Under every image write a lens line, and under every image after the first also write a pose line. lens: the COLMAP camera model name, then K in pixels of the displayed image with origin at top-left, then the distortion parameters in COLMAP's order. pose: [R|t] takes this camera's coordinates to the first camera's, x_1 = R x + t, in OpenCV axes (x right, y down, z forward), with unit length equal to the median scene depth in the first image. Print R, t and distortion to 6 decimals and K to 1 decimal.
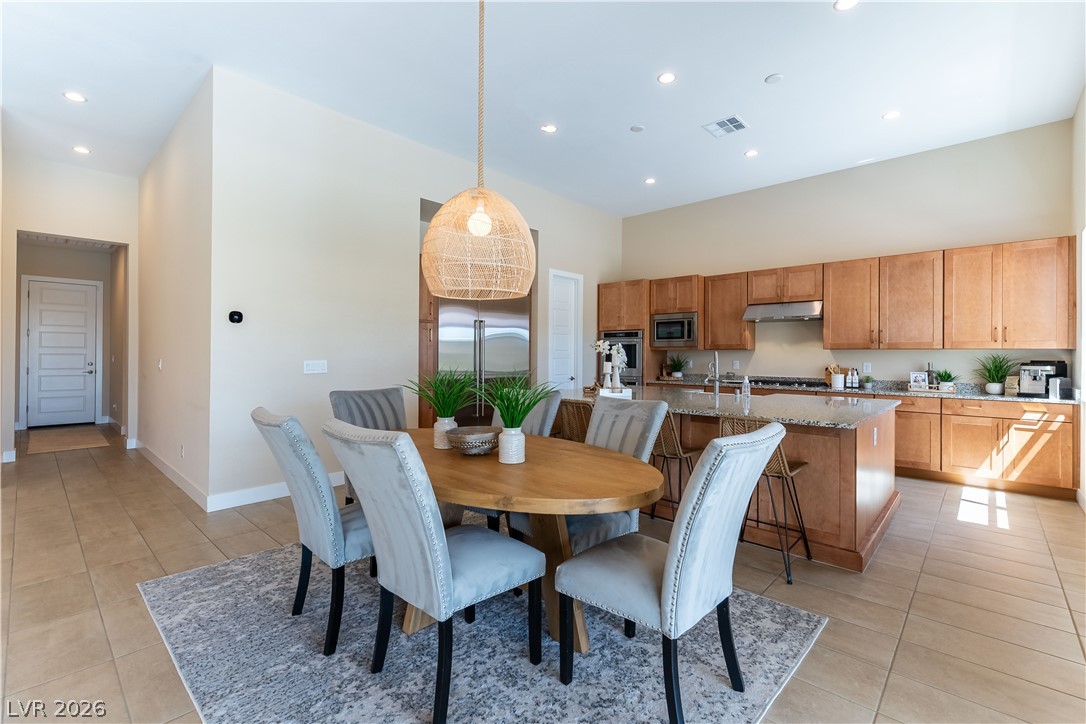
lens RADIAL K [[476.7, 0, 544.6], [0, 476.7, 353.9], [0, 0, 1]] dist [-0.002409, -0.000229]
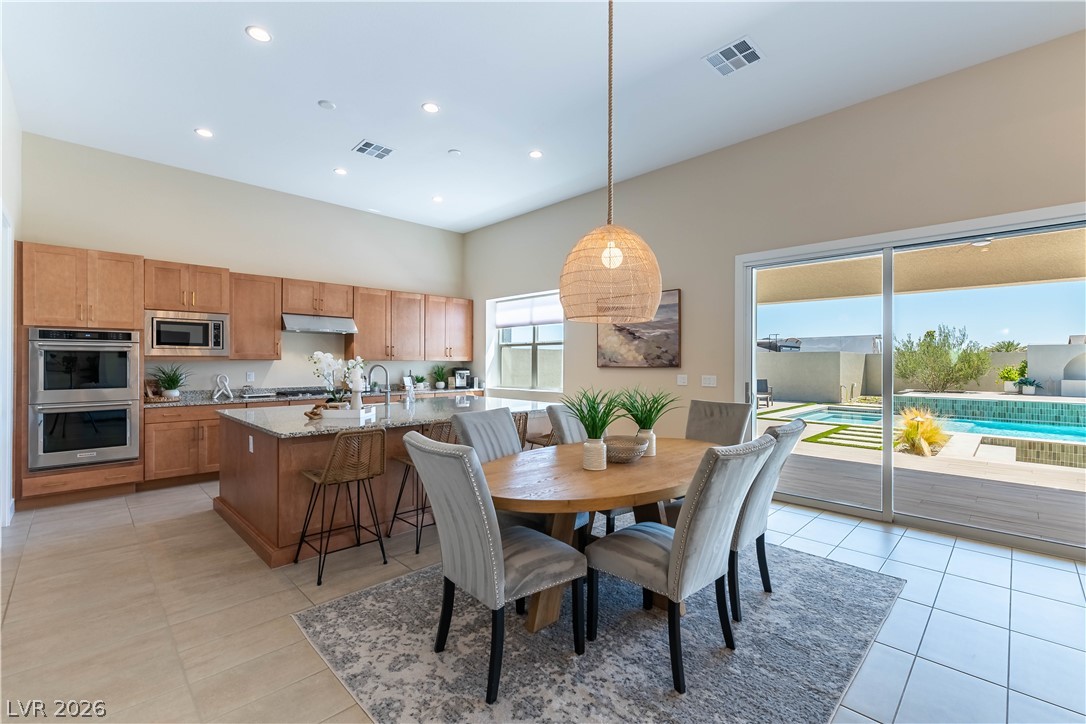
lens RADIAL K [[464.9, 0, 539.0], [0, 464.9, 360.9], [0, 0, 1]] dist [-0.001154, -0.000253]
pose [[0.057037, -0.003249, 0.998367, -0.519611], [-0.002113, 0.999992, 0.003375, -0.013423], [-0.998370, -0.002302, 0.057030, 0.488710]]
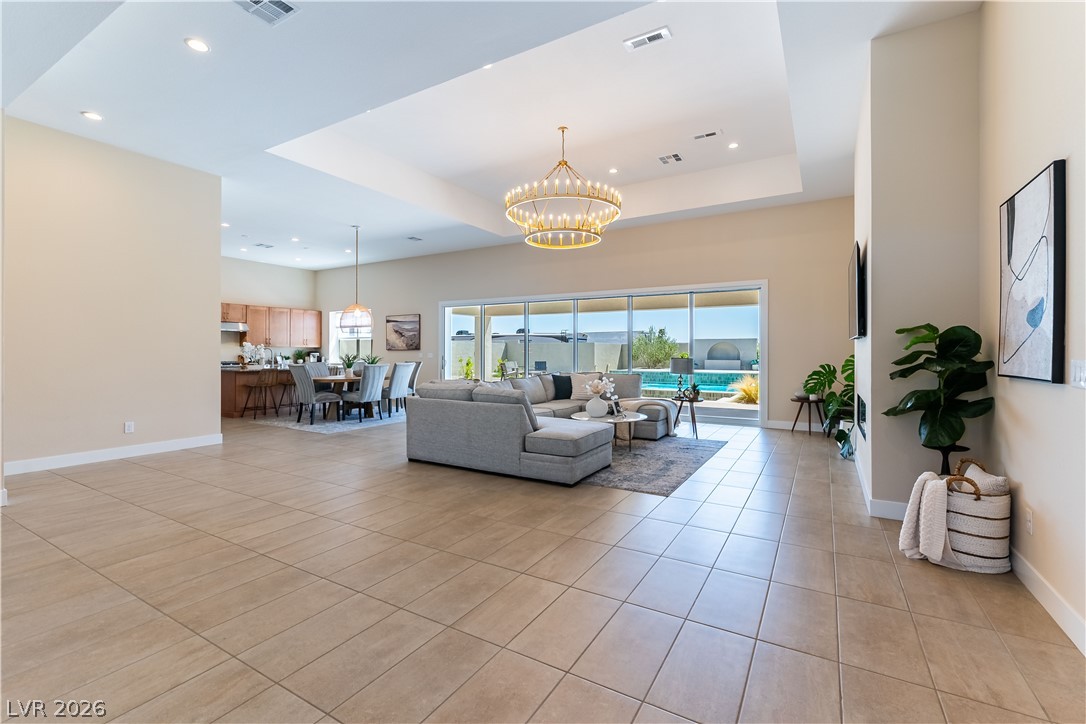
lens RADIAL K [[476.7, 0, 544.6], [0, 476.7, 353.9], [0, 0, 1]] dist [-0.002409, -0.000229]
pose [[-0.203132, -0.010765, 0.979092, -1.719267], [-0.003183, 0.999942, 0.010334, -0.003282], [-0.979146, -0.001018, -0.203155, 0.152563]]
